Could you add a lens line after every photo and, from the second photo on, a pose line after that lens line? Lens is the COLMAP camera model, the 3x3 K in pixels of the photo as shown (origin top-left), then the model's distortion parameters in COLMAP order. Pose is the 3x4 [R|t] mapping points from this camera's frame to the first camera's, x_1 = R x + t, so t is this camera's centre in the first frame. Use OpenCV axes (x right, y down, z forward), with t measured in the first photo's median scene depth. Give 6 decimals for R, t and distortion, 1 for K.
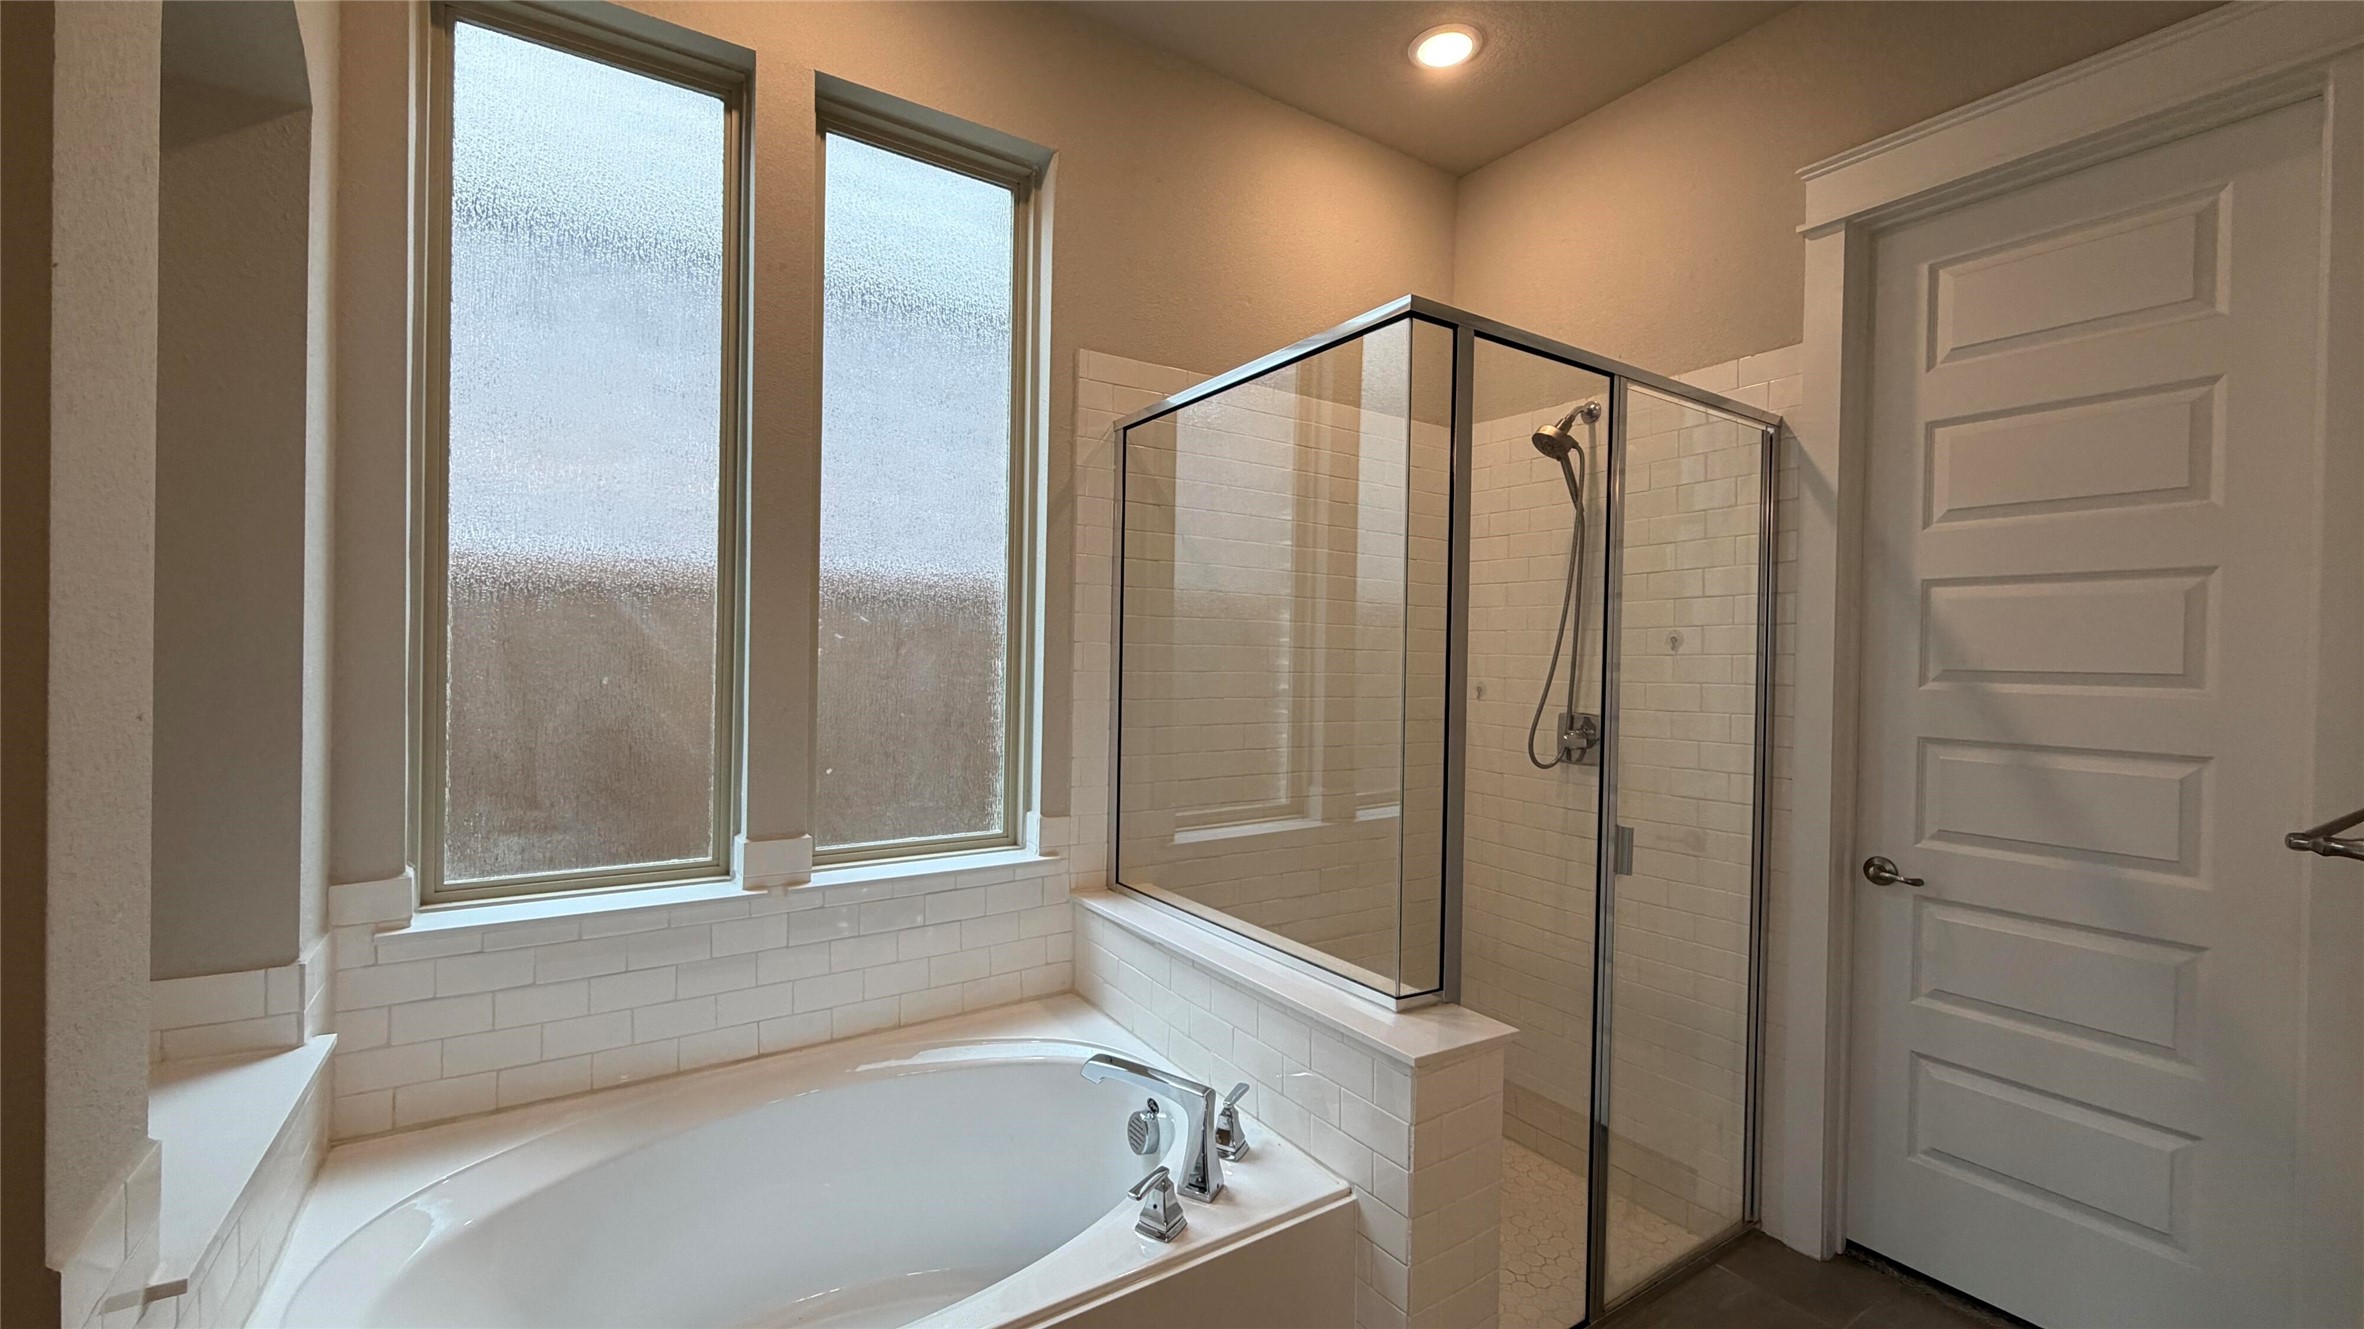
lens RADIAL K [[941.0, 0, 1188.6], [0, 941.0, 663.4], [0, 0, 1]] dist [-0.003750, 0.000496]
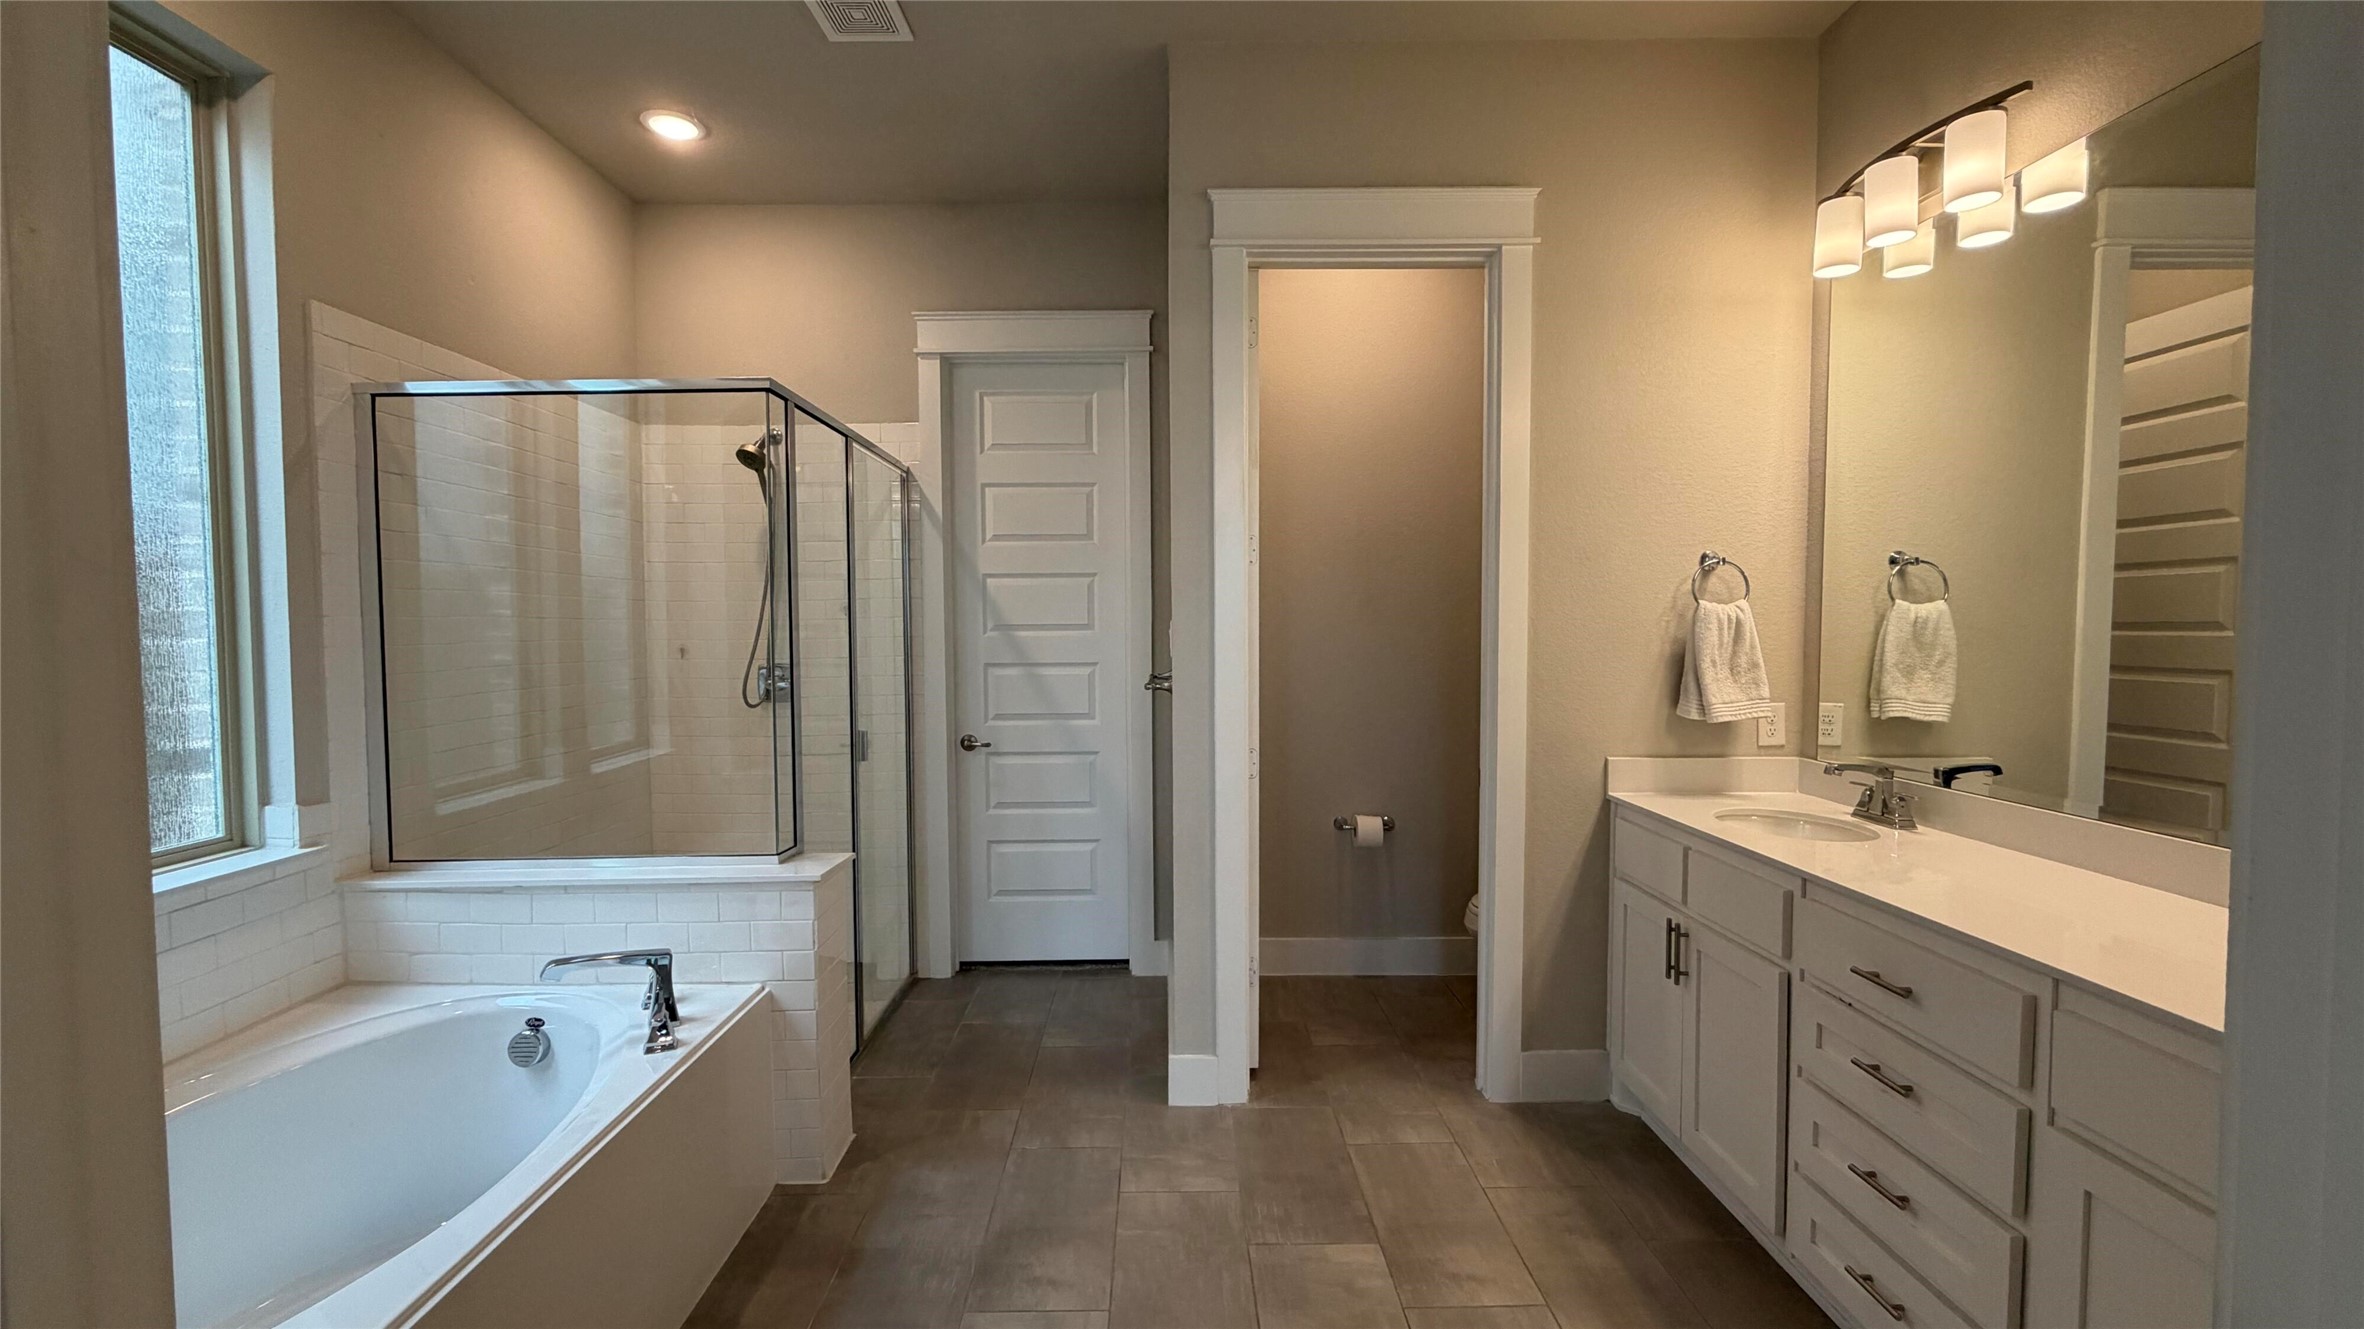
lens RADIAL K [[941.0, 0, 1178.5], [0, 941.0, 662.8], [0, 0, 1]] dist [-0.003750, 0.000496]
pose [[0.529317, -0.056940, 0.846511, -0.498746], [0.024527, 0.998355, 0.051817, -0.004591], [-0.848069, -0.006665, 0.529843, -0.231726]]
